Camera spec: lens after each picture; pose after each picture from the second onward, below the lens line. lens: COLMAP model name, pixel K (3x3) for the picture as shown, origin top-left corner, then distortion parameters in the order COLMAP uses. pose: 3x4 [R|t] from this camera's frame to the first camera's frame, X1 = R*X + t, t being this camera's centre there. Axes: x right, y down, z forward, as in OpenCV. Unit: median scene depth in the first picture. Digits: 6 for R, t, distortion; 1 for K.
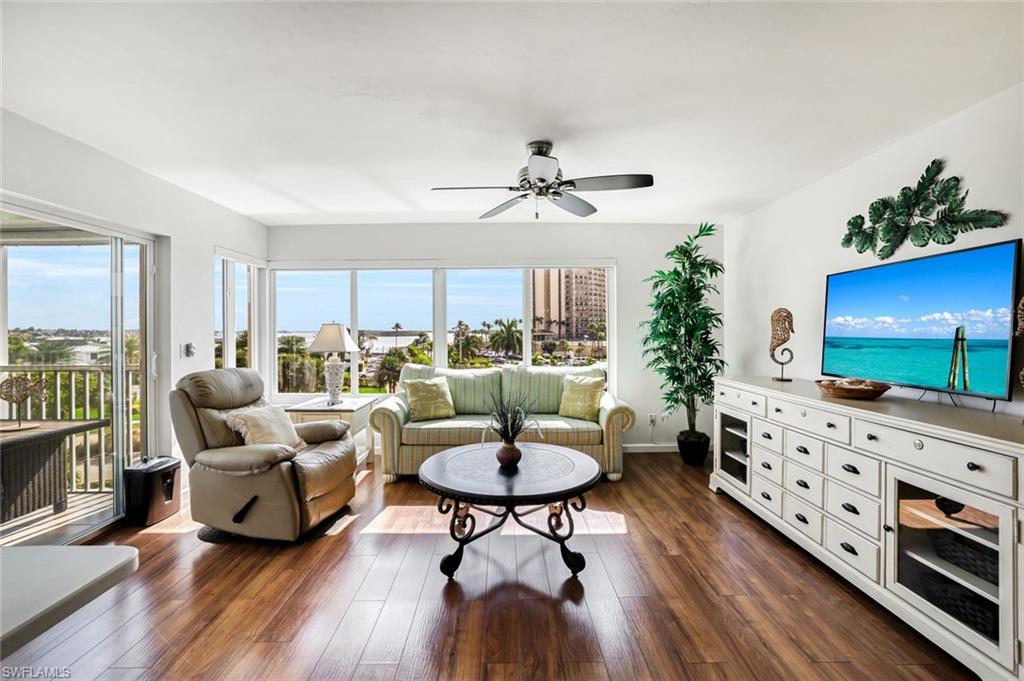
lens RADIAL K [[449.5, 0, 507.9], [0, 449.5, 332.2], [0, 0, 1]] dist [-0.012637, 0.000465]
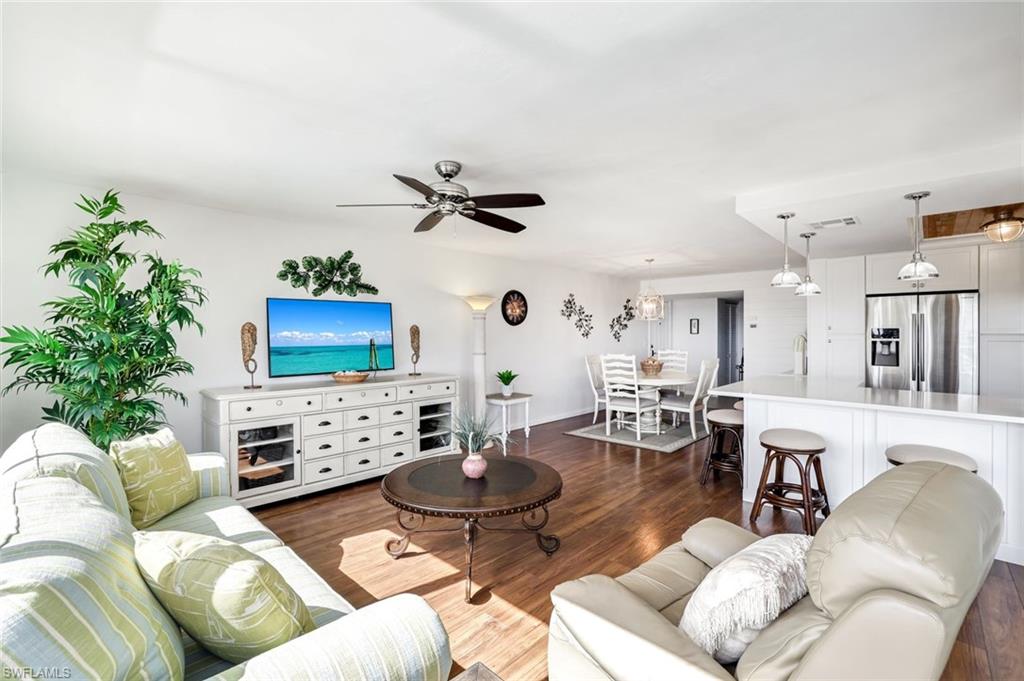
lens RADIAL K [[449.5, 0, 507.9], [0, 449.5, 332.2], [0, 0, 1]] dist [-0.012637, 0.000465]
pose [[-0.704259, 0.006960, 0.709909, -0.580170], [0.007310, 0.999970, -0.002552, -0.020519], [-0.709905, 0.003393, -0.704289, 1.247024]]
